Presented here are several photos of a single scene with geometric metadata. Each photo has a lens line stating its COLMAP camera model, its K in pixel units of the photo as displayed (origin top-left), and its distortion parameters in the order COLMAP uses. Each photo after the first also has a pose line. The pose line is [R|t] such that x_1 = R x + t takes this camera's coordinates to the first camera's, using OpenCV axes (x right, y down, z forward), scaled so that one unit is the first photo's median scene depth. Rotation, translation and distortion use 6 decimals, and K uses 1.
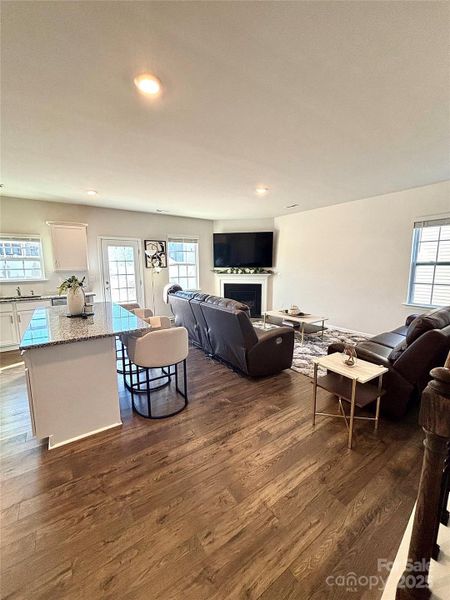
lens RADIAL K [[241.5, 0, 225.3], [0, 241.5, 298.8], [0, 0, 1]] dist [-0.000684, -0.000330]
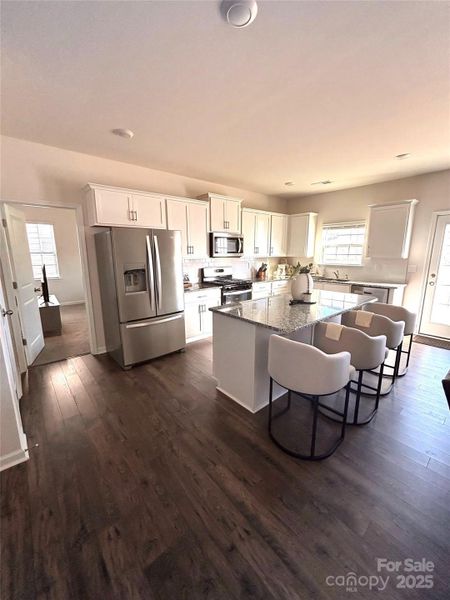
lens RADIAL K [[241.5, 0, 225.3], [0, 241.5, 298.8], [0, 0, 1]] dist [-0.000684, -0.000330]
pose [[0.102859, 0.193999, -0.975594, 0.218699], [-0.138184, 0.974073, 0.179127, -0.050248], [0.985051, 0.116387, 0.127000, 0.354630]]
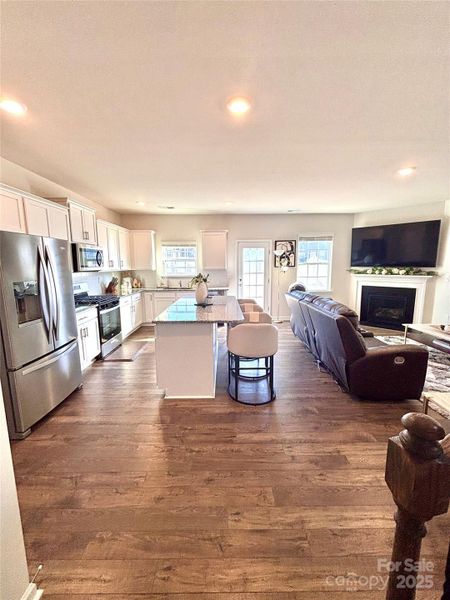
lens RADIAL K [[241.5, 0, 225.3], [0, 241.5, 298.8], [0, 0, 1]] dist [-0.000684, -0.000330]
pose [[0.824557, 0.078994, -0.560237, 0.123902], [-0.076817, 0.996667, 0.027472, -0.003530], [0.560540, 0.020383, 0.827876, 0.015800]]
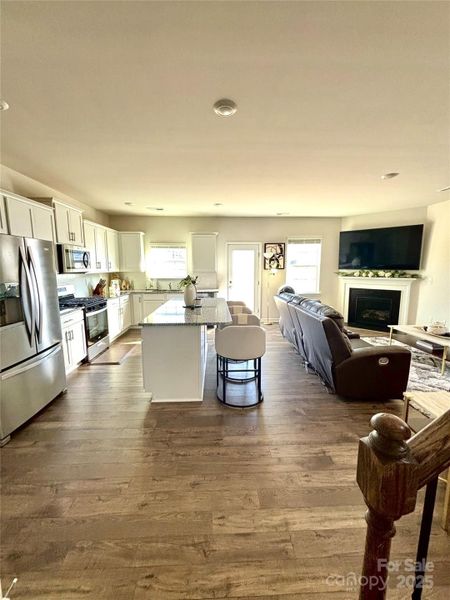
lens RADIAL K [[241.5, 0, 225.3], [0, 241.5, 298.8], [0, 0, 1]] dist [-0.000684, -0.000330]
pose [[0.843467, 0.074242, -0.532026, 0.131457], [-0.077374, 0.996867, 0.016441, -0.004449], [0.531579, 0.027298, 0.846568, 0.021321]]
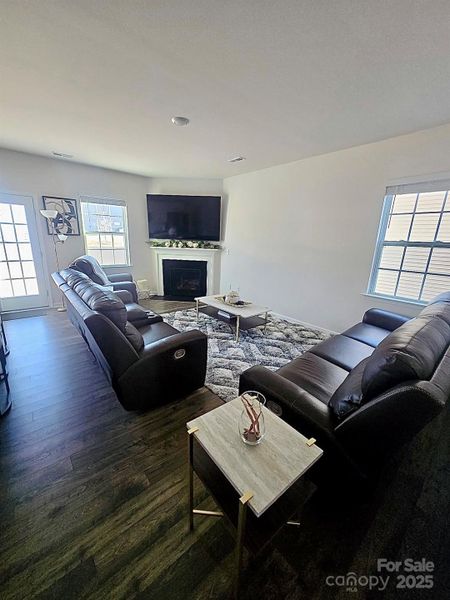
lens RADIAL K [[234.7, 0, 222.9], [0, 234.7, 300.9], [0, 0, 1]] dist [-0.000749, -0.000094]
pose [[0.994538, 0.015515, 0.103215, 0.186653], [-0.027685, 0.992682, 0.117539, -0.032237], [-0.100636, -0.119754, 0.987690, 0.260346]]
